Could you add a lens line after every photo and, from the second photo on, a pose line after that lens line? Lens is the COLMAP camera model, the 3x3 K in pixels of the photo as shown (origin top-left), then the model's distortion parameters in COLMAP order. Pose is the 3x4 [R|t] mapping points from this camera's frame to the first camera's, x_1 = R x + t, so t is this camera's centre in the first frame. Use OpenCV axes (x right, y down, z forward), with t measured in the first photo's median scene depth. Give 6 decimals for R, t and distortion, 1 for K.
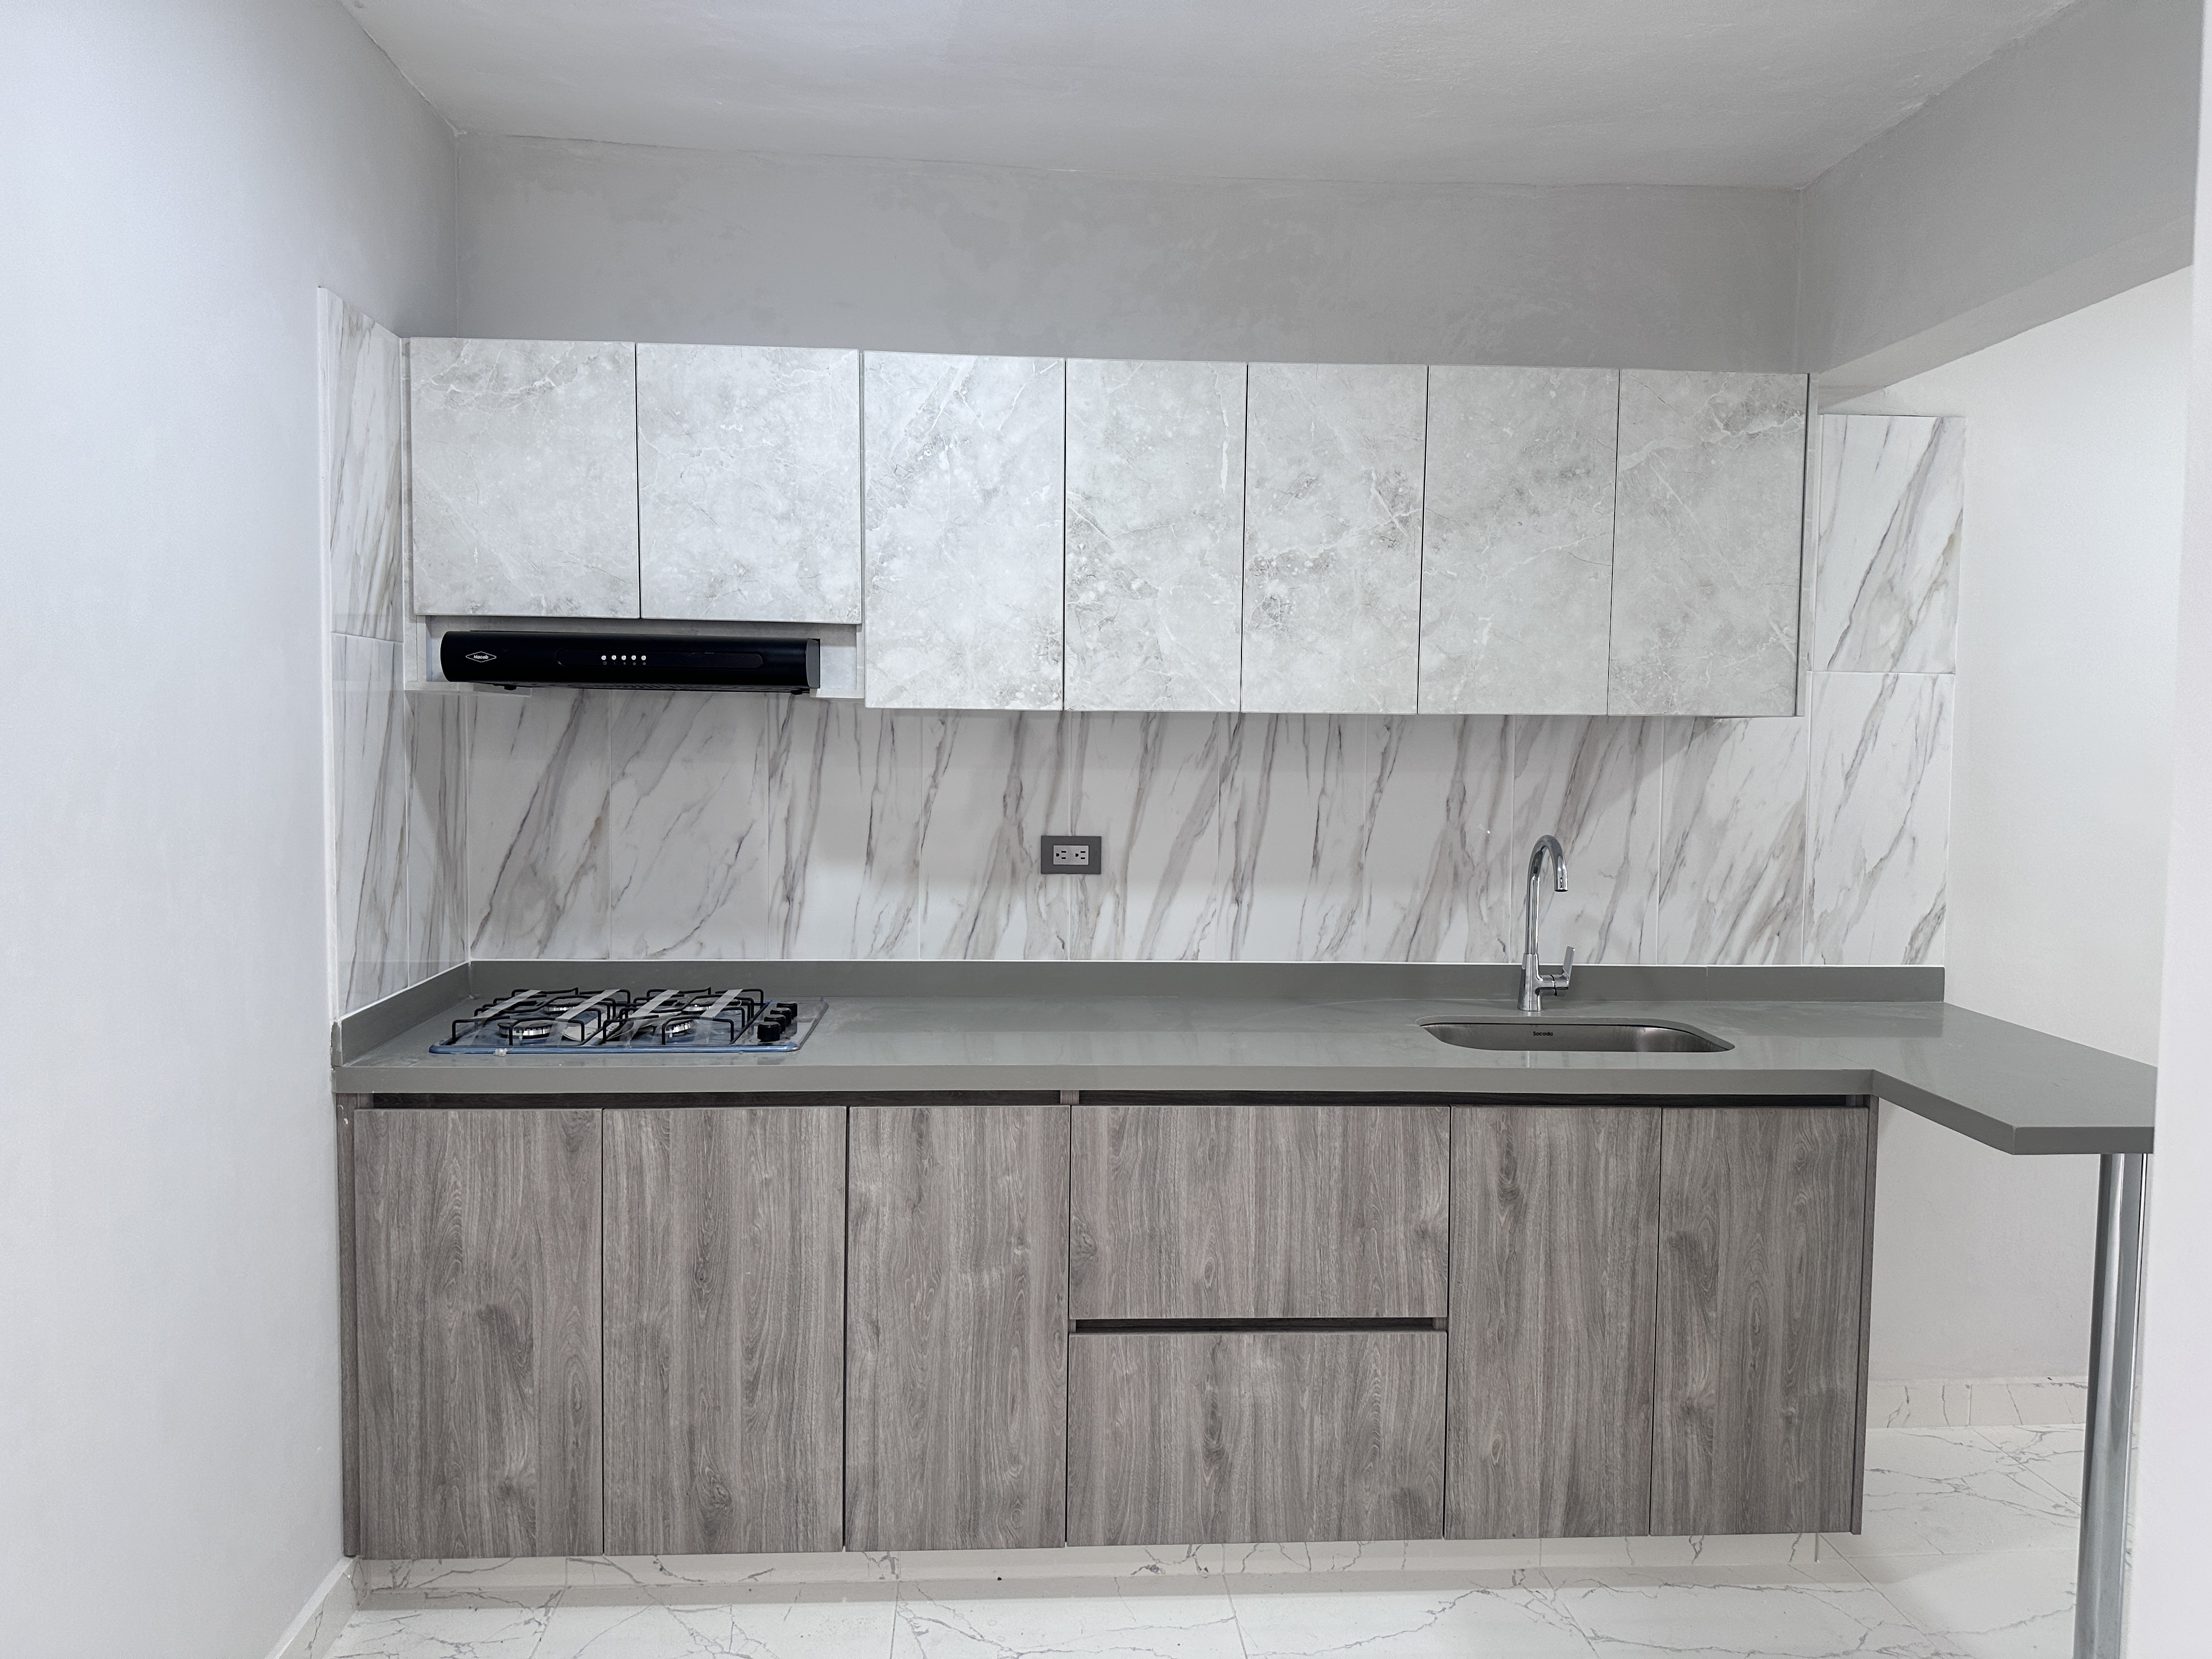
lens RADIAL K [[1526.0, 0, 1106.0], [0, 1526.0, 829.5], [0, 0, 1]] dist [0.147499, -0.204568]
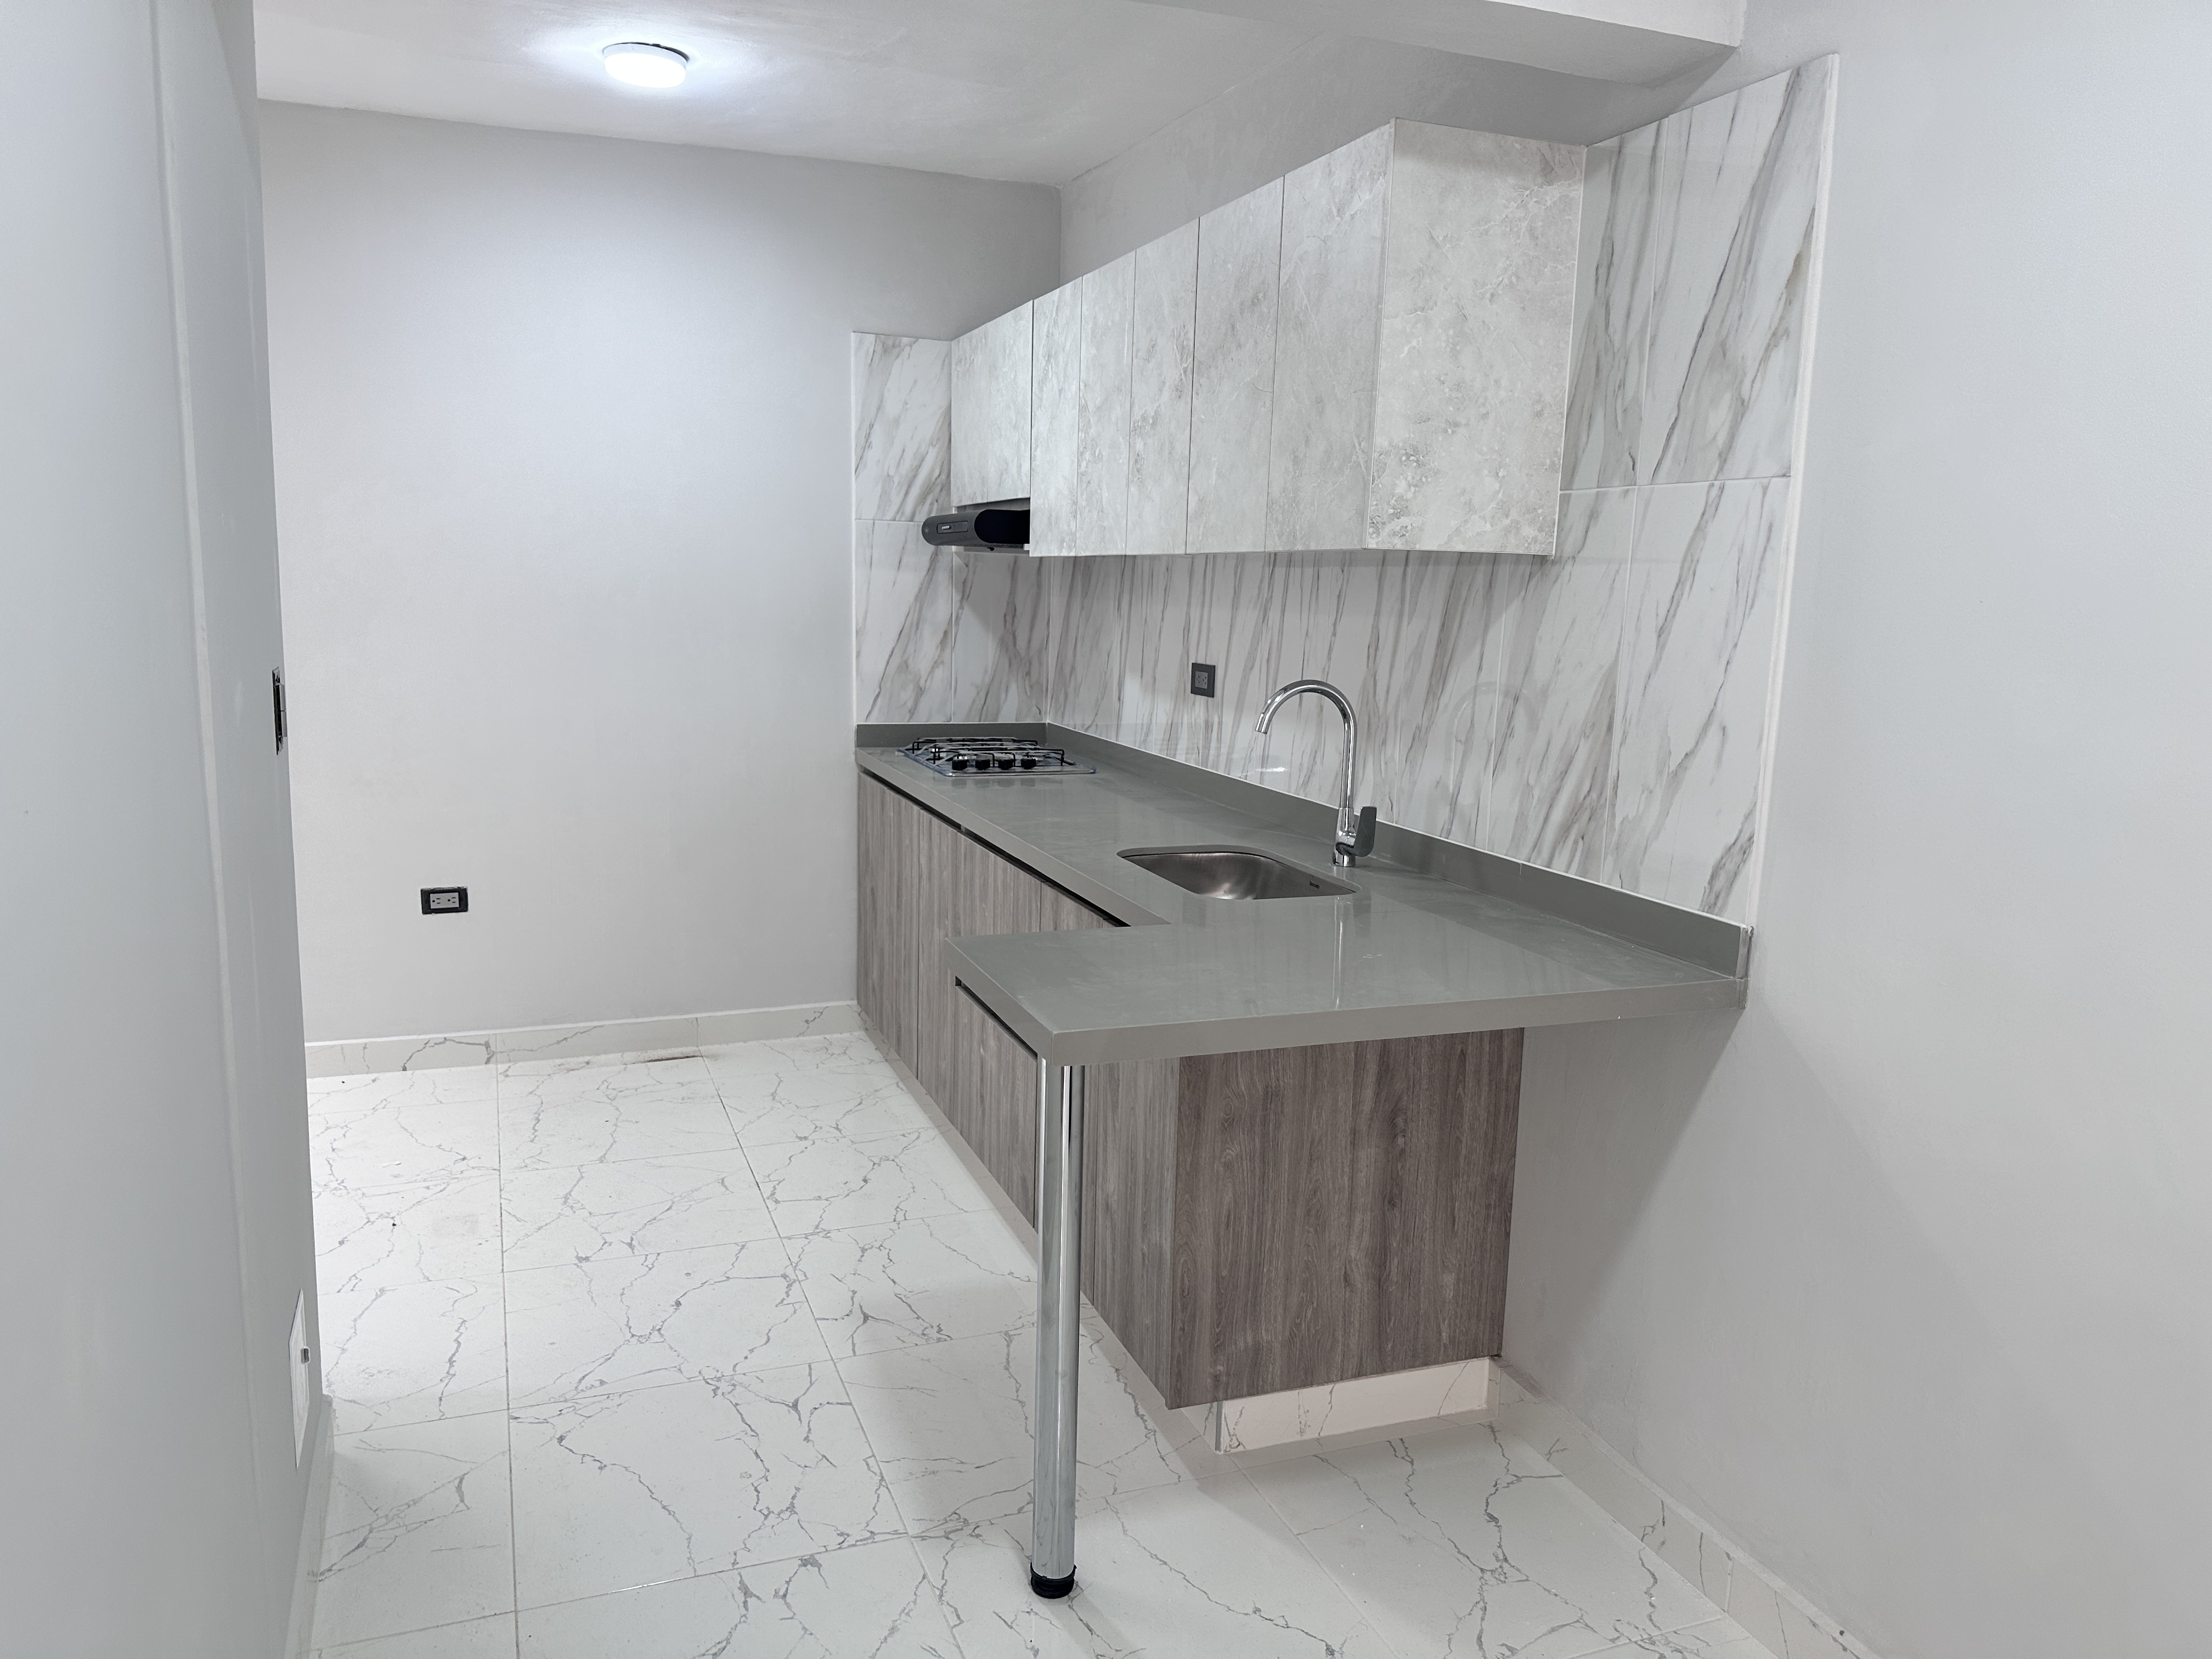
lens RADIAL K [[1526.0, 0, 1106.0], [0, 1526.0, 829.5], [0, 0, 1]] dist [0.147499, -0.204568]
pose [[0.299620, 0.148701, -0.942399, 1.088107], [-0.087362, 0.987905, 0.128106, -0.014134], [0.950050, 0.043947, 0.308987, 0.545630]]
